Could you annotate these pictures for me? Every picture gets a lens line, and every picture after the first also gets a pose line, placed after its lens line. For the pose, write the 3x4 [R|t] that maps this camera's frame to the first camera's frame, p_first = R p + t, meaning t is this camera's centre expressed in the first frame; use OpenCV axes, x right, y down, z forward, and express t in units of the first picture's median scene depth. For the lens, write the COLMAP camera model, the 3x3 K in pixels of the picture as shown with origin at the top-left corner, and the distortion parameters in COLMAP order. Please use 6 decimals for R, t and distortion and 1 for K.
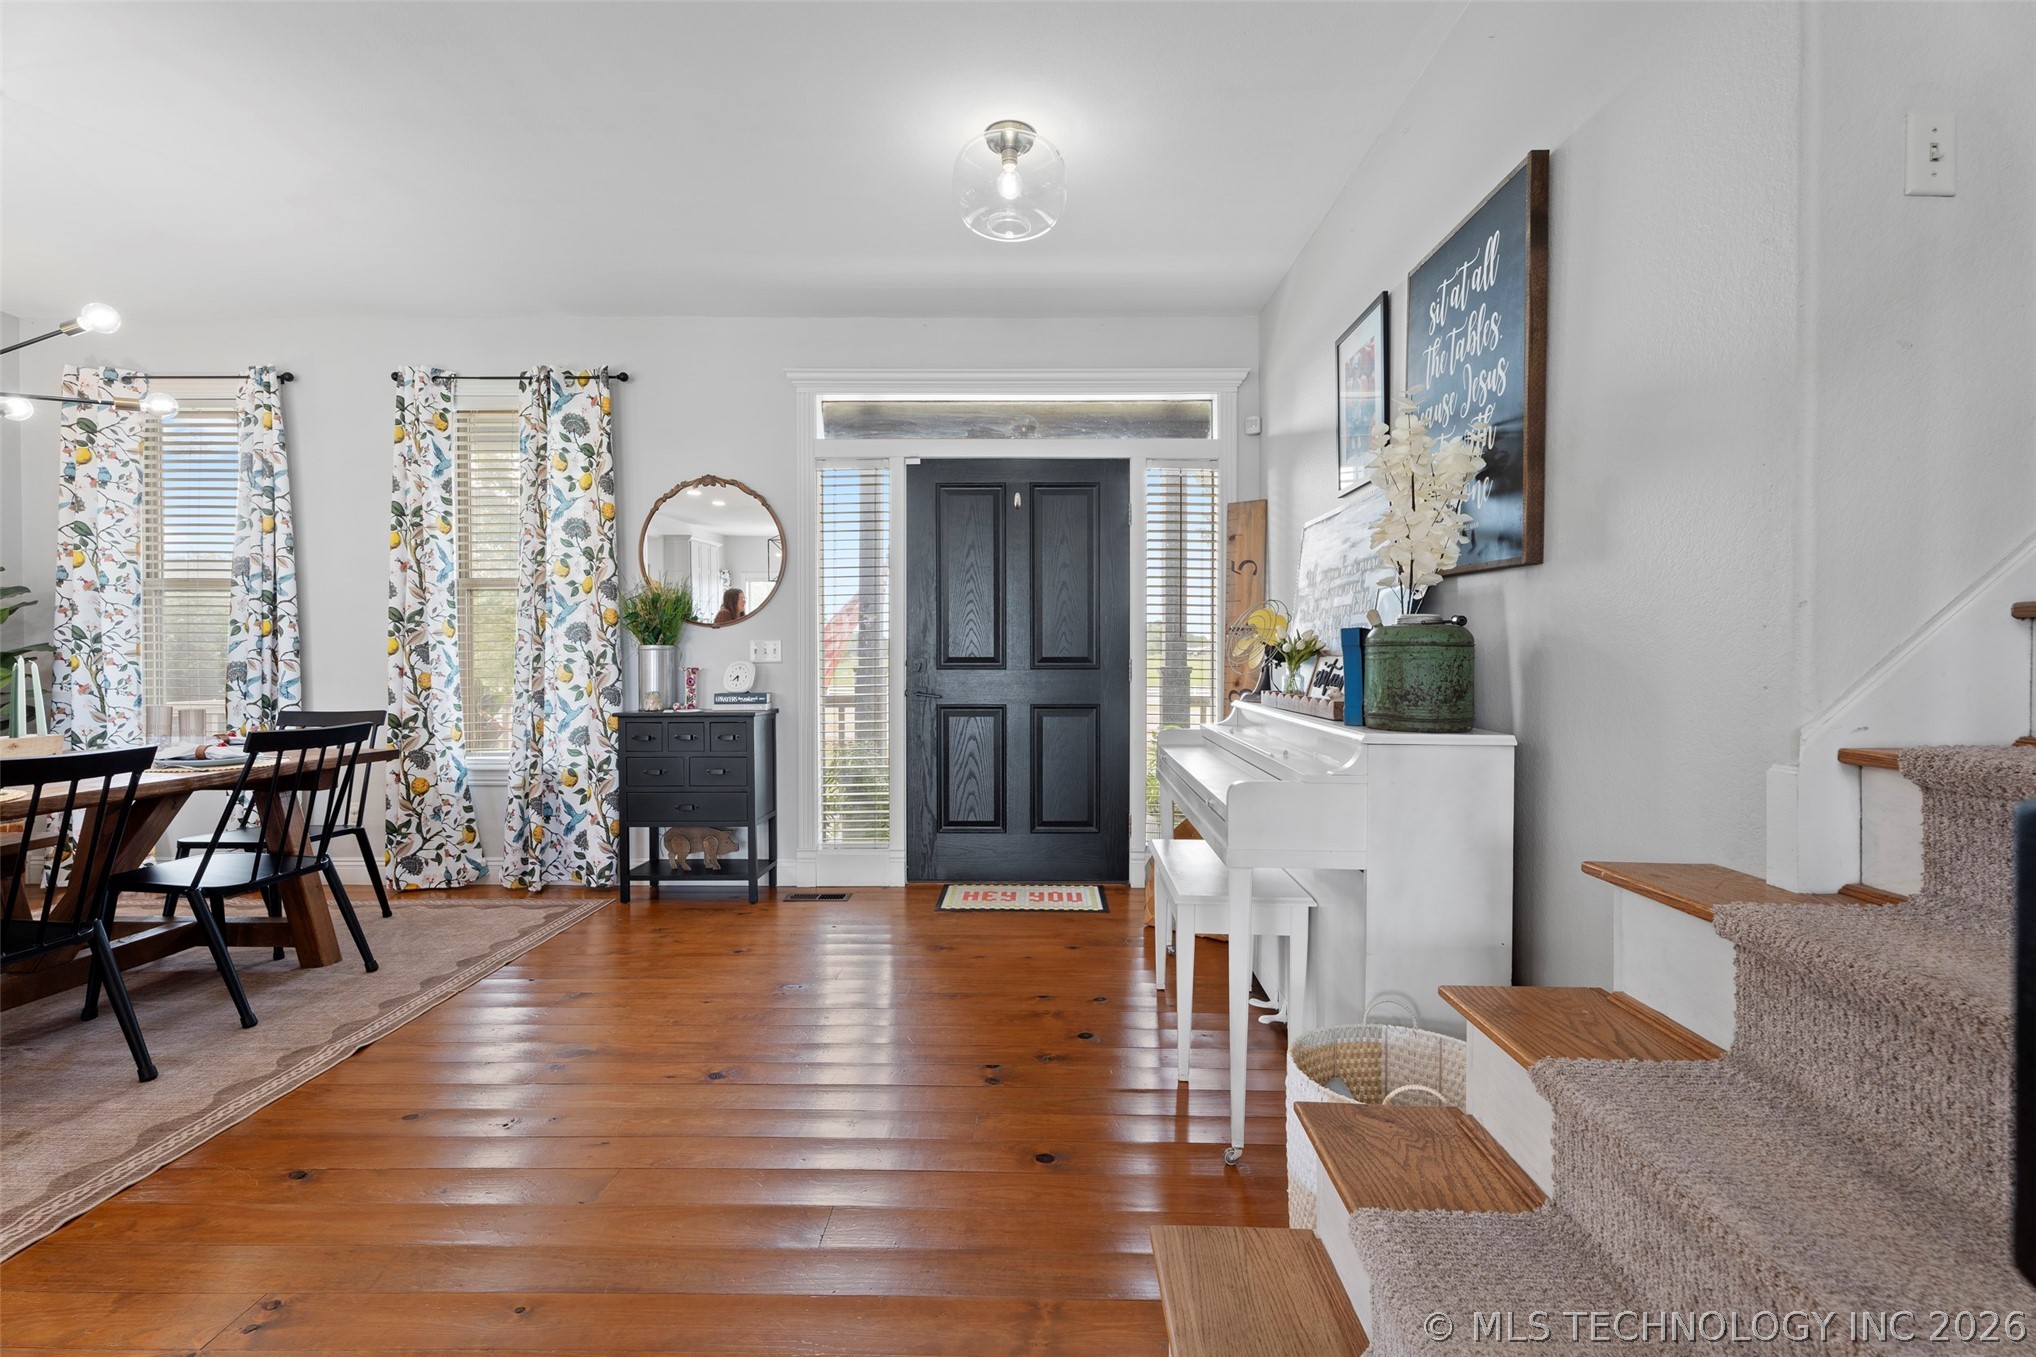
lens RADIAL K [[912.2, 0, 1012.6], [0, 912.2, 686.0], [0, 0, 1]] dist [0.000554, 0.000629]
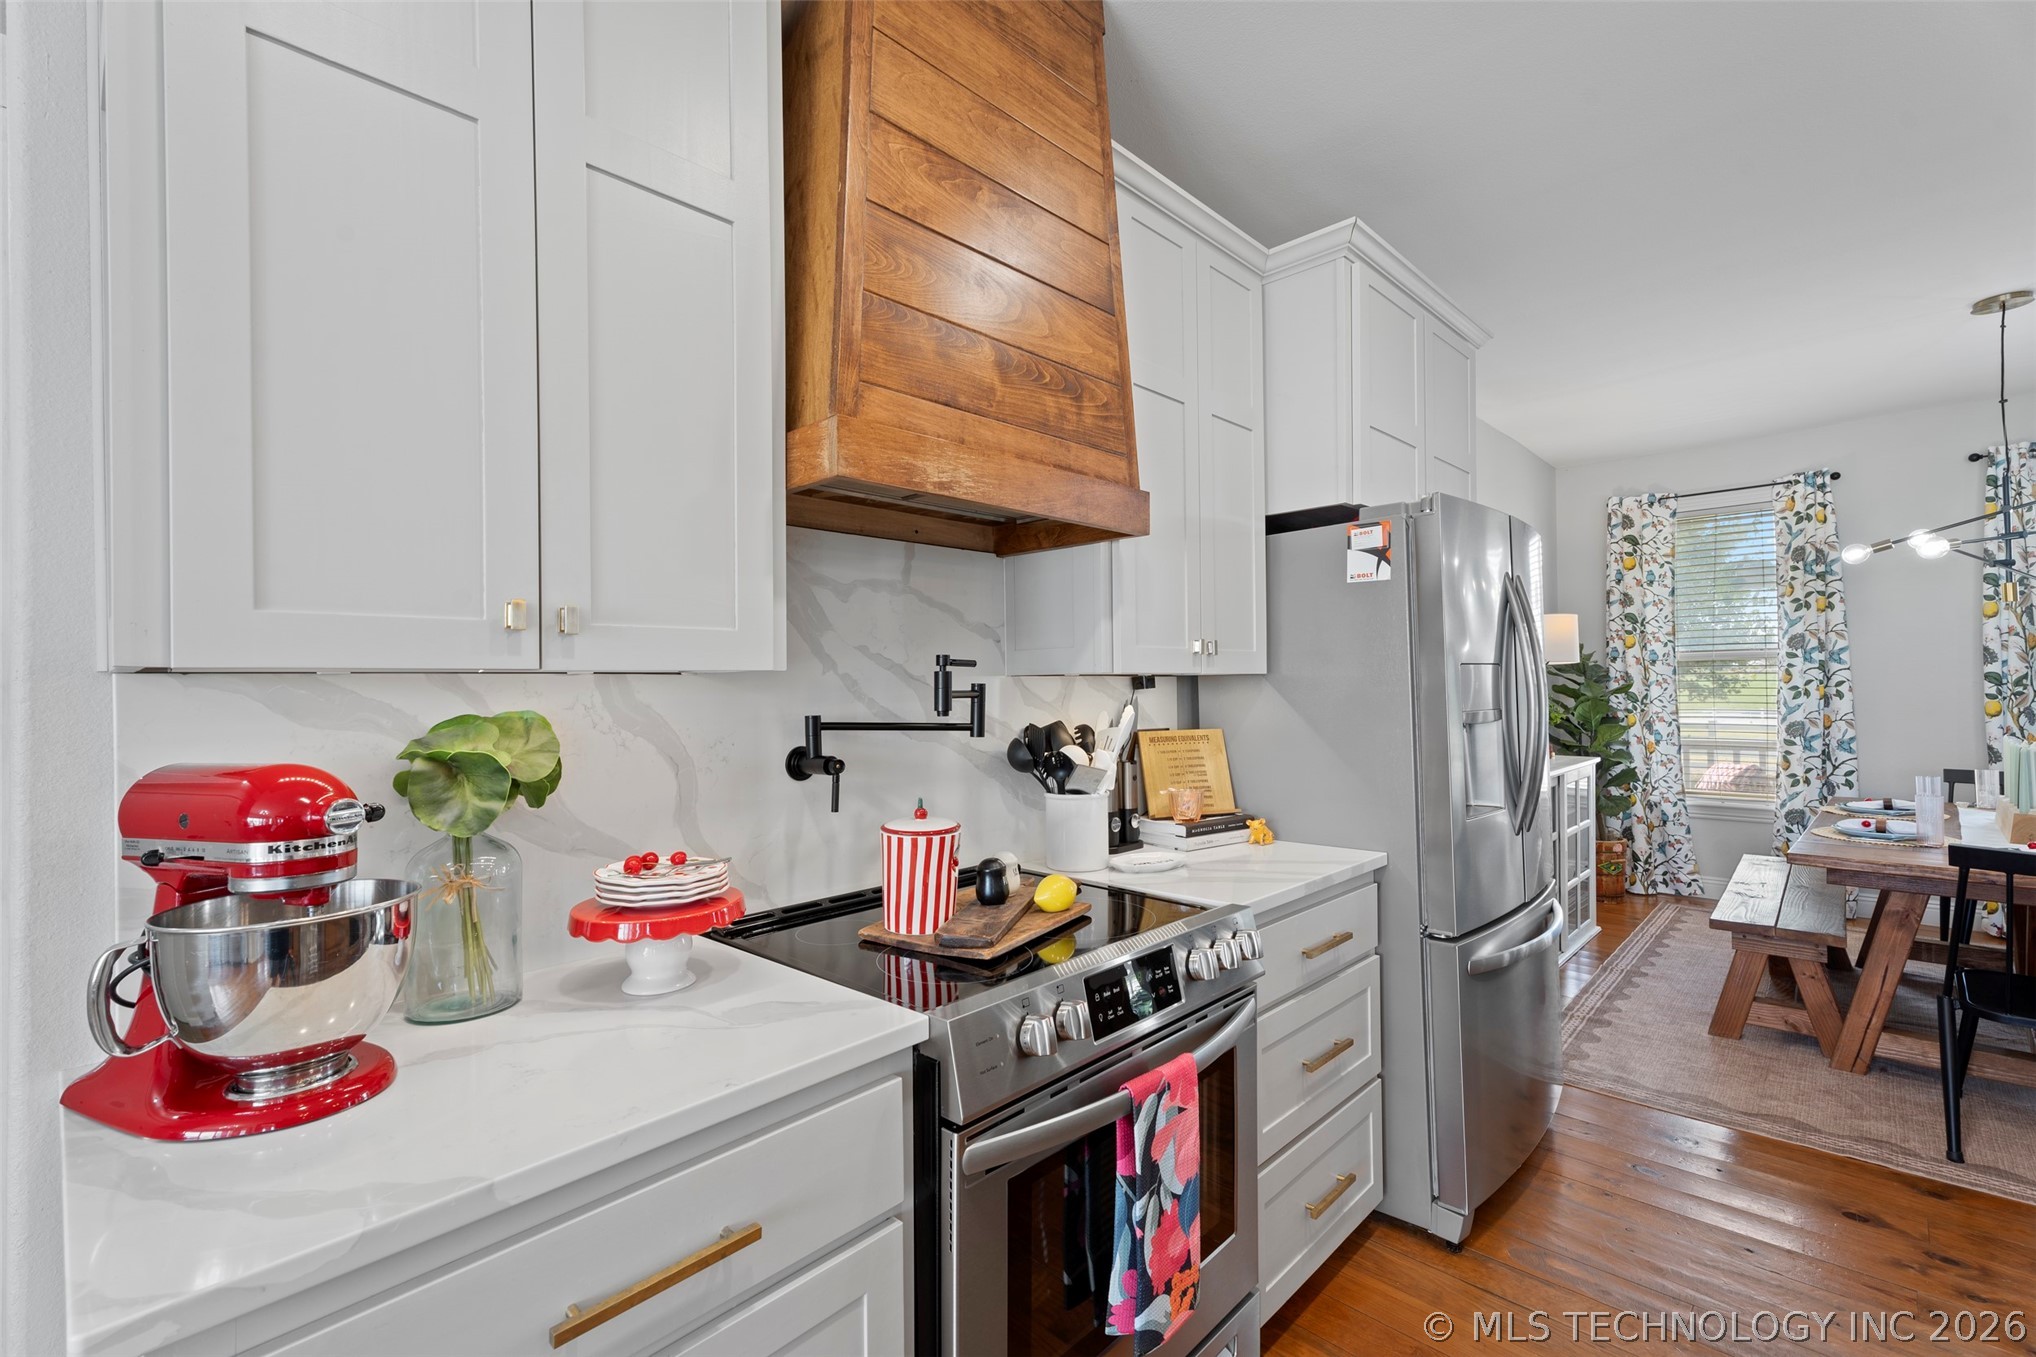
lens RADIAL K [[877.9, 0, 1015.1], [0, 877.9, 675.5], [0, 0, 1]] dist [0.009262, -0.001495]
pose [[0.723500, -0.022405, -0.689961, -0.786562], [-0.001245, 0.999429, -0.033760, -0.045805], [0.690324, 0.025284, 0.723059, -0.534013]]
